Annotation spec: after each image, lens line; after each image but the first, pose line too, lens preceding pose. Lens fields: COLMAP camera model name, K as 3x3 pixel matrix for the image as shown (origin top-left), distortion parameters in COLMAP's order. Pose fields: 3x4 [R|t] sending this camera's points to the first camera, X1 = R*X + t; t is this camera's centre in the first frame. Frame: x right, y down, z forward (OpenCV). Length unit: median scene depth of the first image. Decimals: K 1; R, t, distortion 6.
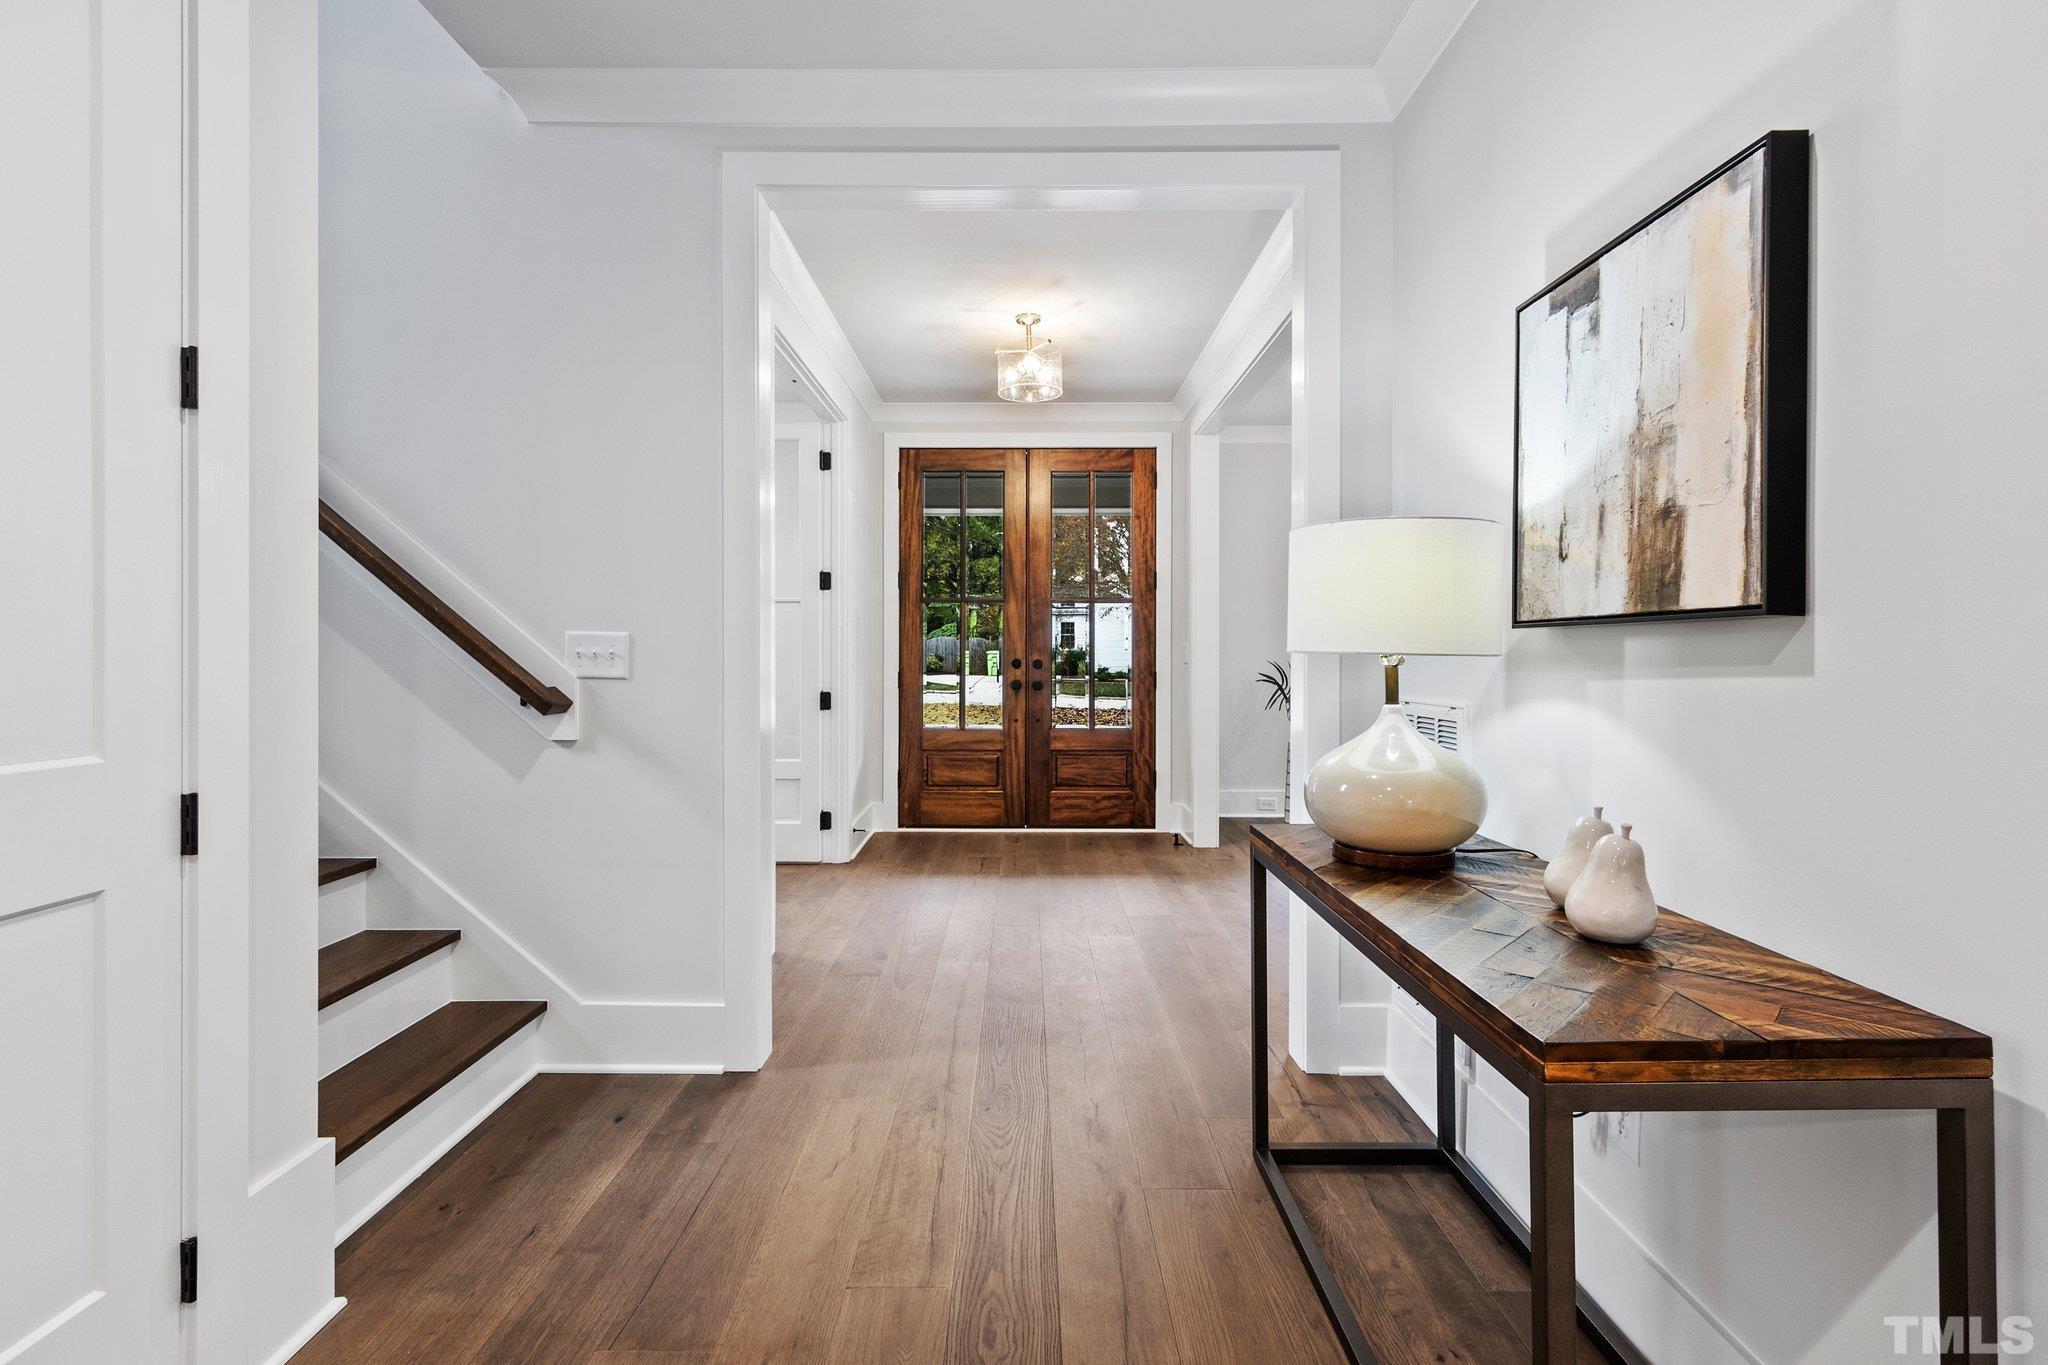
lens RADIAL K [[935.2, 0, 1022.4], [0, 935.2, 670.5], [0, 0, 1]] dist [0.009981, -0.004912]
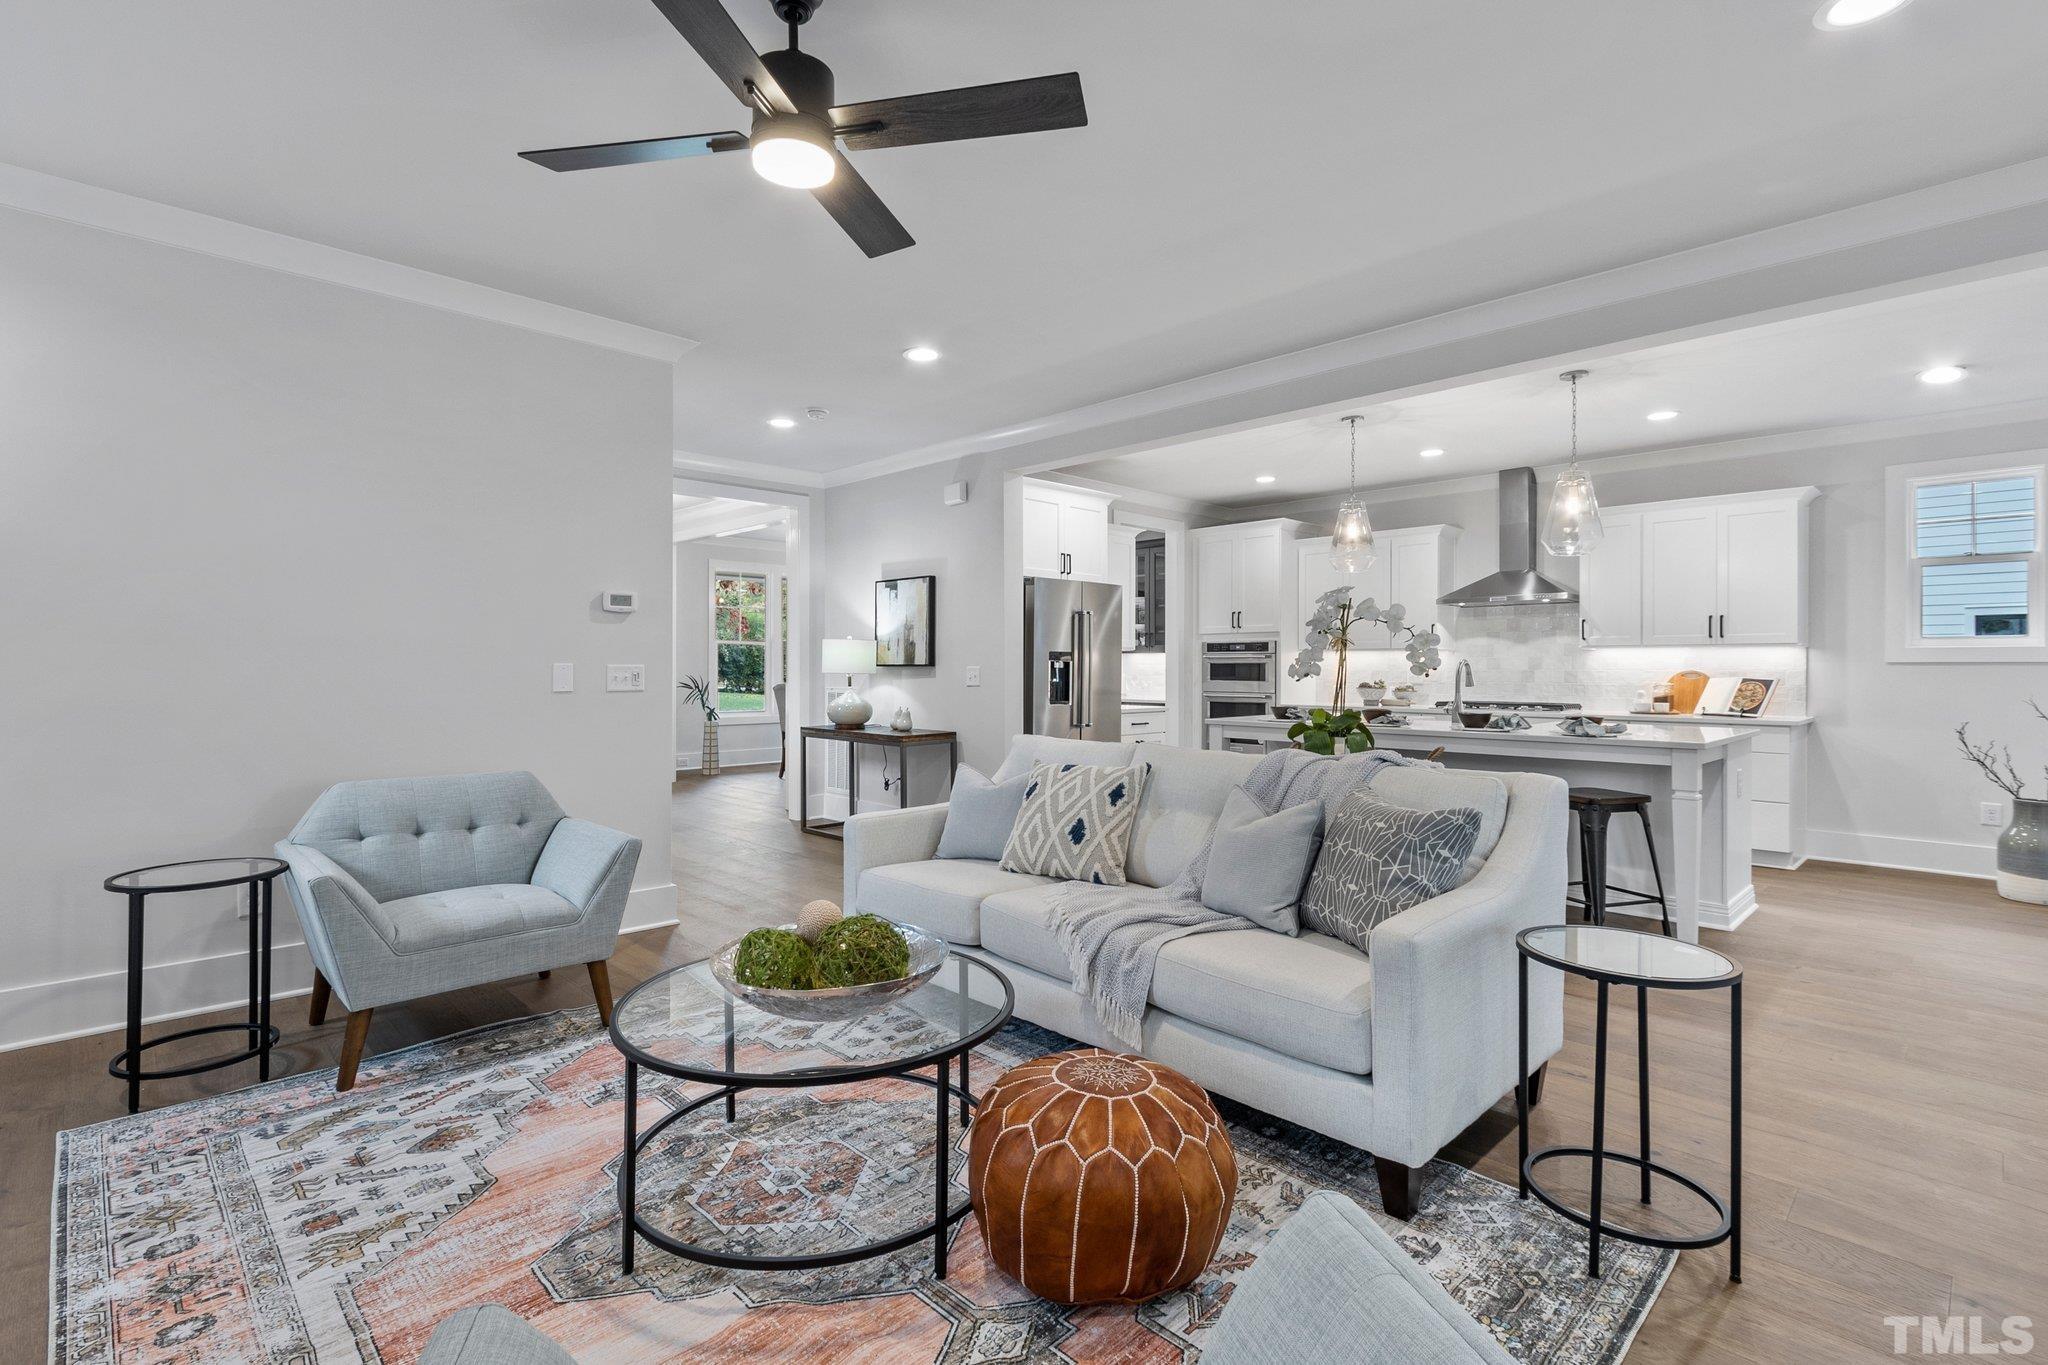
lens RADIAL K [[945.4, 0, 1016.9], [0, 945.4, 660.5], [0, 0, 1]] dist [0.001087, -0.000126]
pose [[0.715162, 0.005949, 0.698933, -1.220862], [0.009324, 0.999794, -0.018050, 0.002591], [-0.698896, 0.019425, 0.714959, -1.493506]]
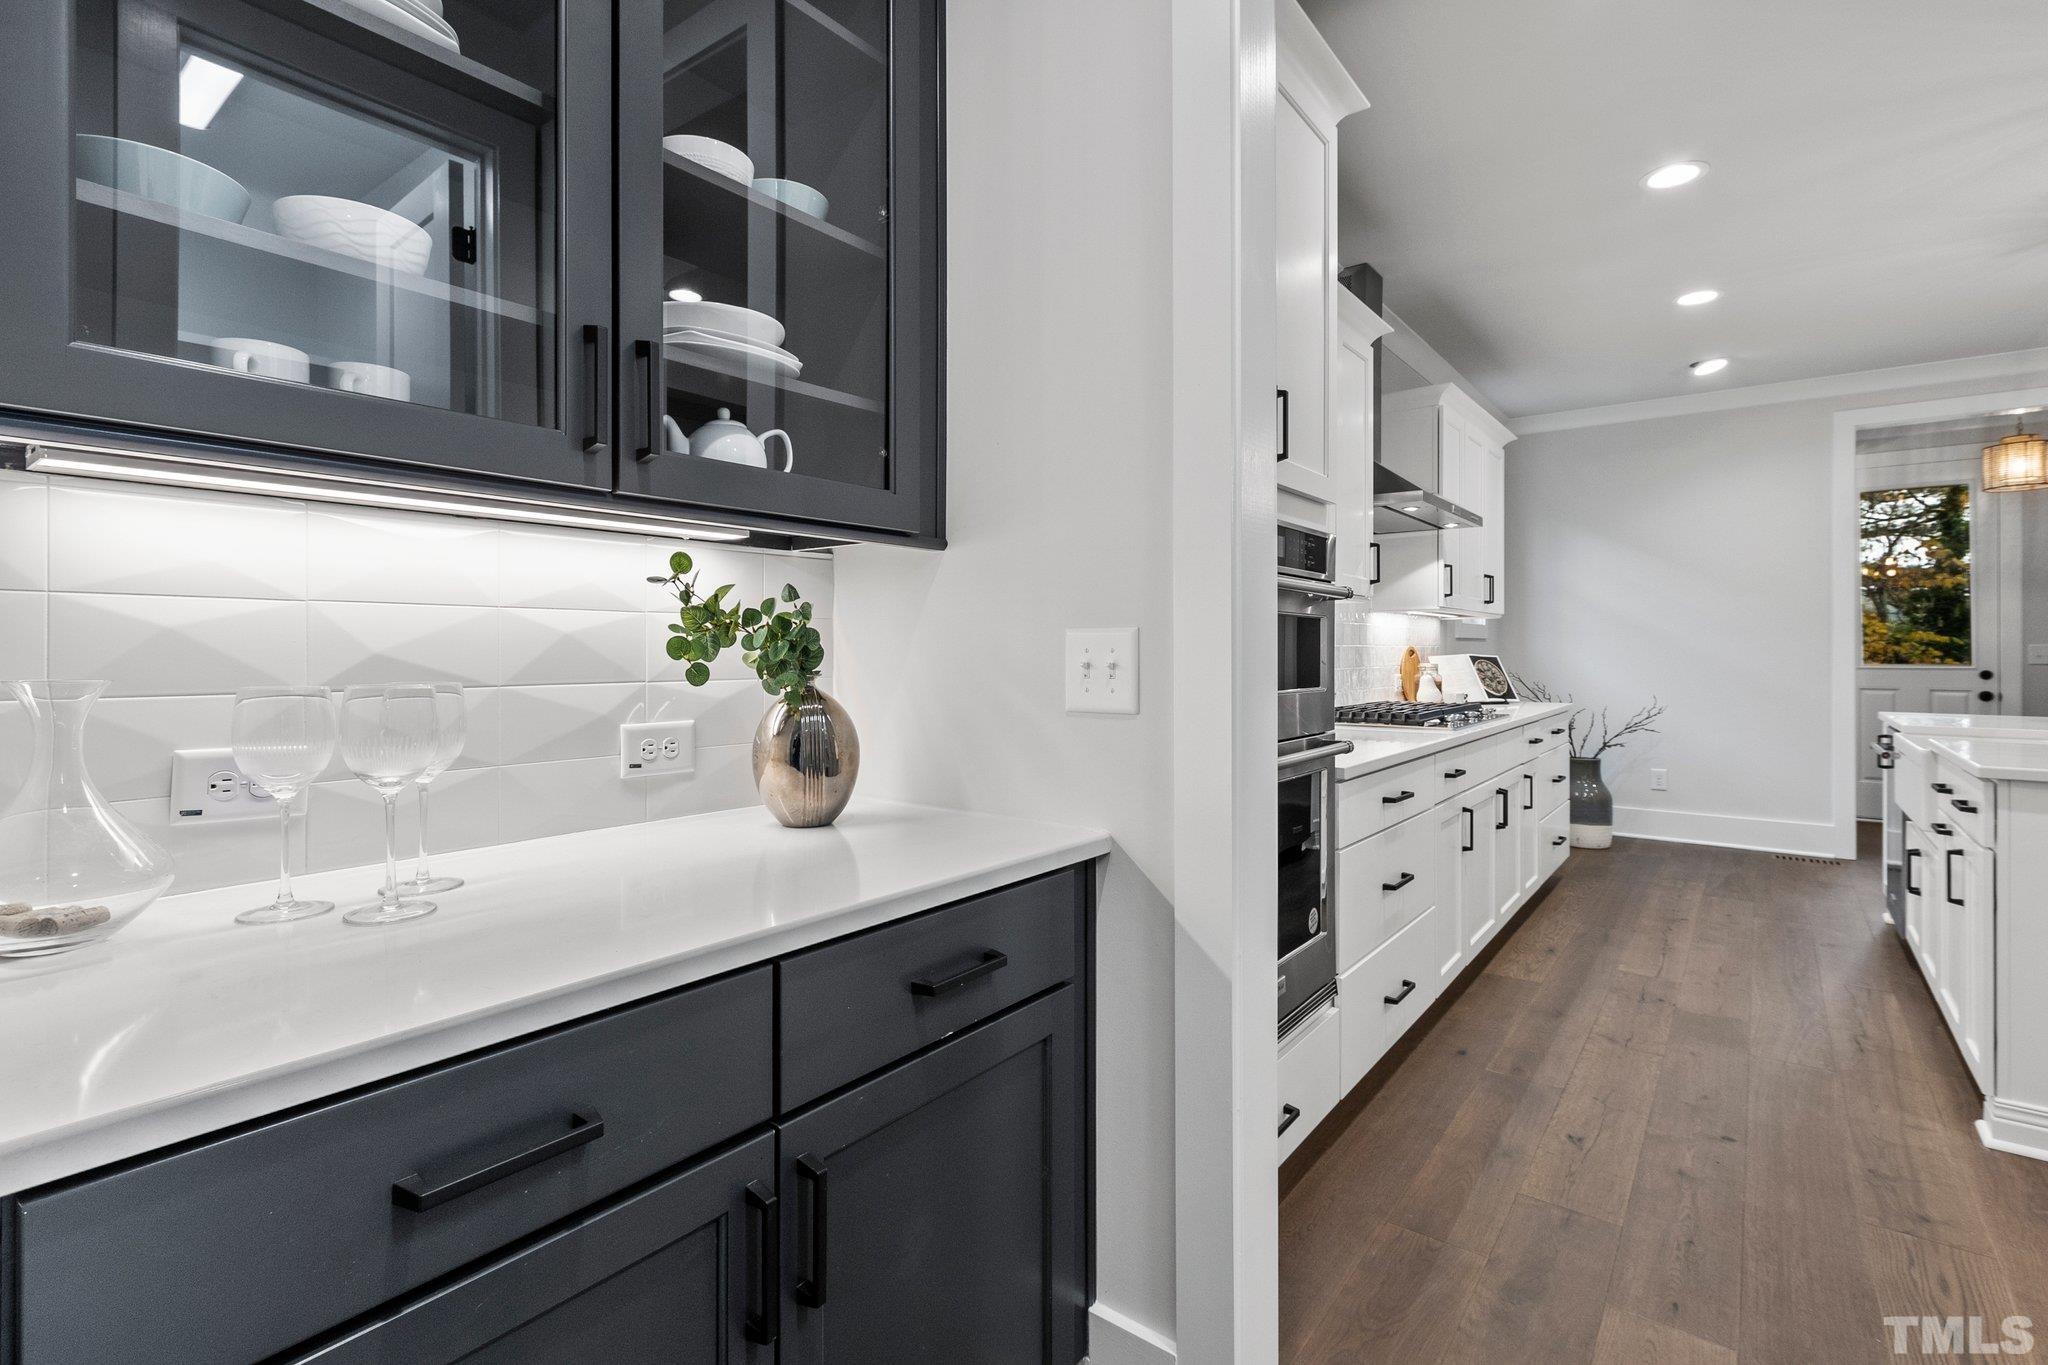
lens RADIAL K [[944.3, 0, 1014.1], [0, 944.3, 649.4], [0, 0, 1]] dist [-0.001445, -0.000647]
pose [[-0.782061, 0.001566, 0.623200, 1.258166], [0.010298, 0.999893, 0.010411, -0.020823], [-0.623117, 0.014559, -0.781993, 0.980282]]
